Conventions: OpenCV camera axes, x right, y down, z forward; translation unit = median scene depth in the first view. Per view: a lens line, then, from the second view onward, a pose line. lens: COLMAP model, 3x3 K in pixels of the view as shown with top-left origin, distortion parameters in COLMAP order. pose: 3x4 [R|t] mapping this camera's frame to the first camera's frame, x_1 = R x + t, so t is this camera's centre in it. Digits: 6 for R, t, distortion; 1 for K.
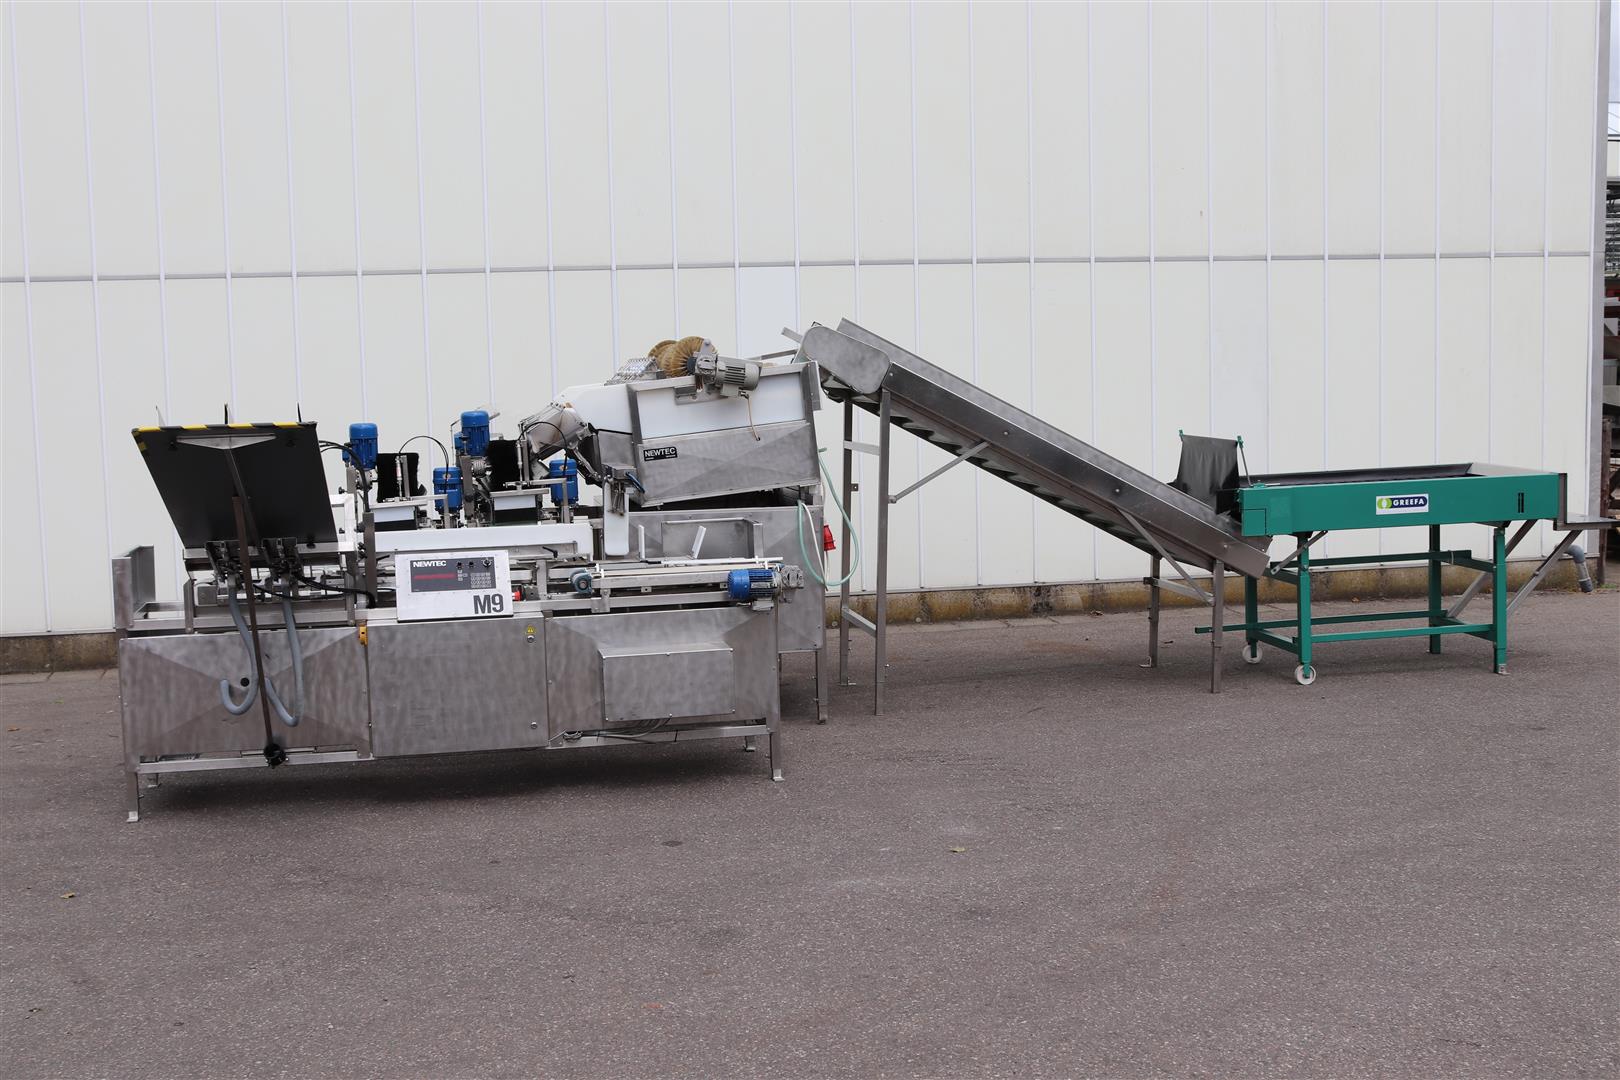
lens RADIAL K [[1933.0, 0, 808.9], [0, 1933.0, 545.7], [0, 0, 1]] dist [-0.063134, 0.000000]
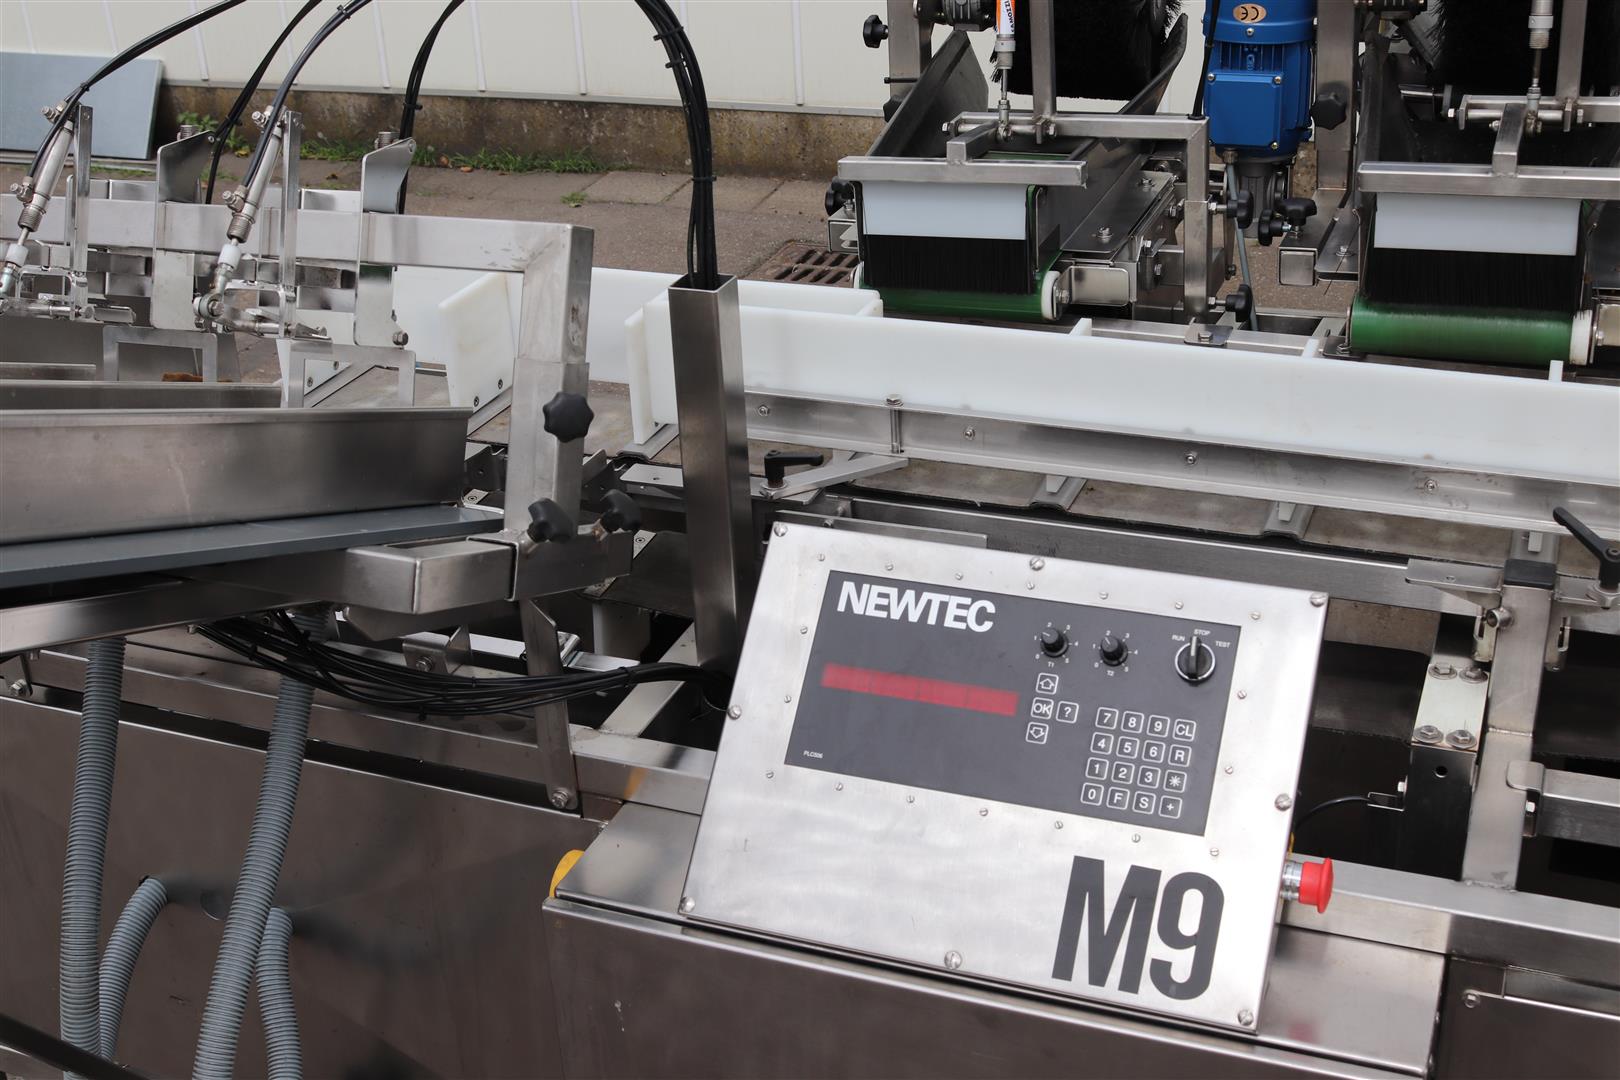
lens RADIAL K [[1933.0, 0, 801.3], [0, 1933.0, 542.7], [0, 0, 1]] dist [-0.063134, 0.000000]
pose [[0.835719, 0.231188, -0.498122, -0.093173], [-0.027697, 0.923657, 0.382219, -0.062644], [0.548458, -0.305631, 0.778321, 0.721733]]
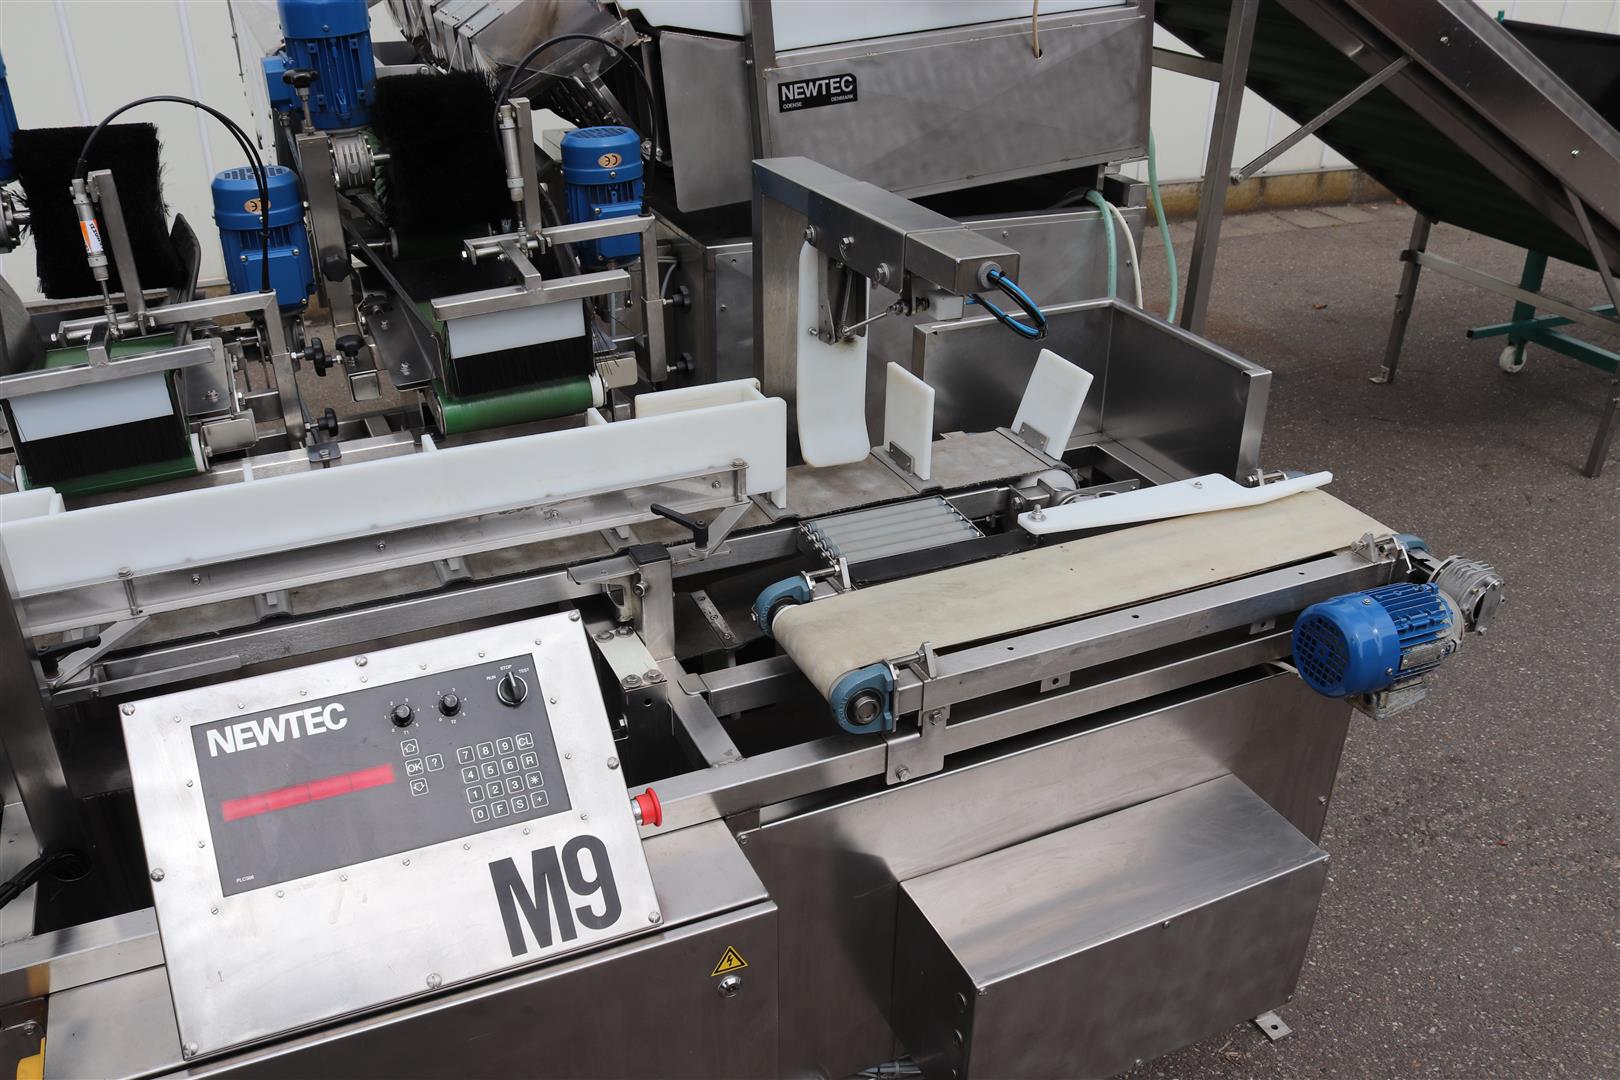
lens RADIAL K [[1363.1, 0, 808.2], [0, 1363.1, 544.6], [0, 0, 1]] dist [-0.130524, 0.069103]
pose [[0.974446, -0.071233, 0.213027, -0.142880], [-0.013446, 0.928185, 0.371877, -0.063687], [-0.224218, -0.365238, 0.903508, 0.725701]]
